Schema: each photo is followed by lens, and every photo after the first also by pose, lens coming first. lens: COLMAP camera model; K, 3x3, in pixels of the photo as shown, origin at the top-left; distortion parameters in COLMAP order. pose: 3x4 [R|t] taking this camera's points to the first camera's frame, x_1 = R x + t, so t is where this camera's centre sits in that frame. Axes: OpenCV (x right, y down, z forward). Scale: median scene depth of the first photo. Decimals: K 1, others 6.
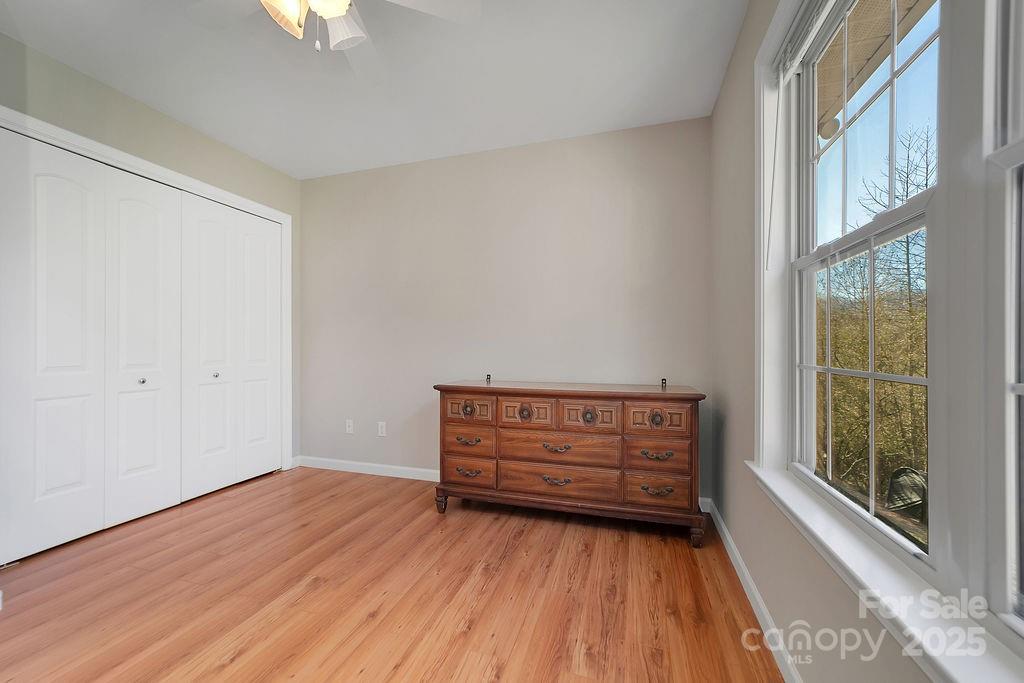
lens RADIAL K [[385.5, 0, 480.0], [0, 385.5, 352.4], [0, 0, 1]] dist [-0.011505, 0.000010]
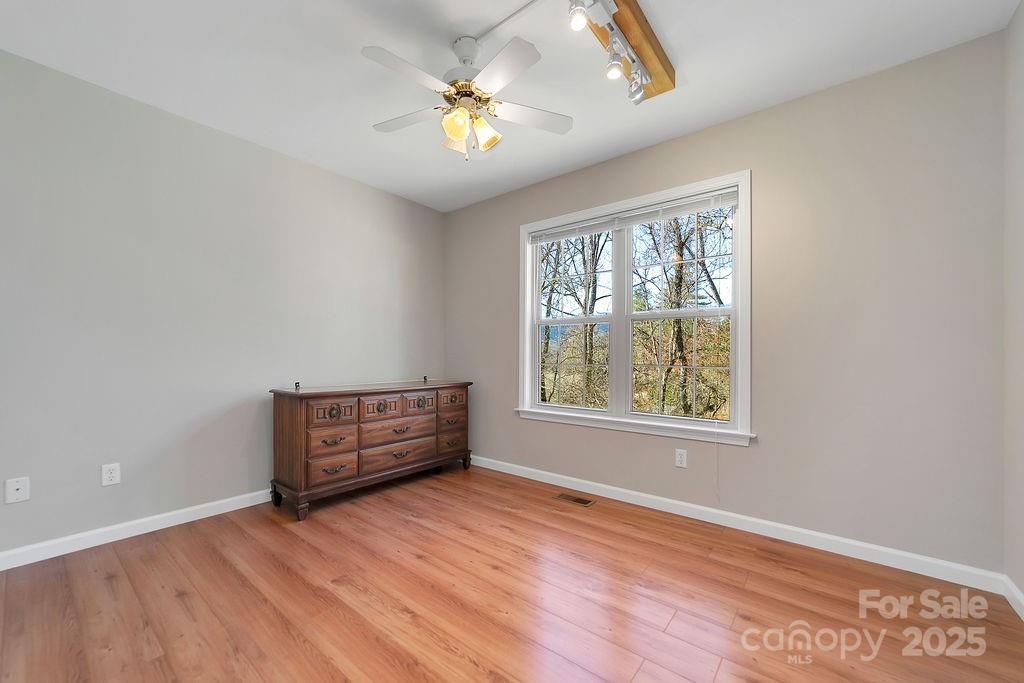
lens RADIAL K [[398.2, 0, 512.7], [0, 398.2, 352.2], [0, 0, 1]] dist [0.000868, 0.000128]
pose [[0.372468, 0.002886, 0.928041, -0.956060], [-0.003239, 0.999993, -0.001810, -0.024826], [-0.928039, -0.002332, 0.372475, 0.111590]]
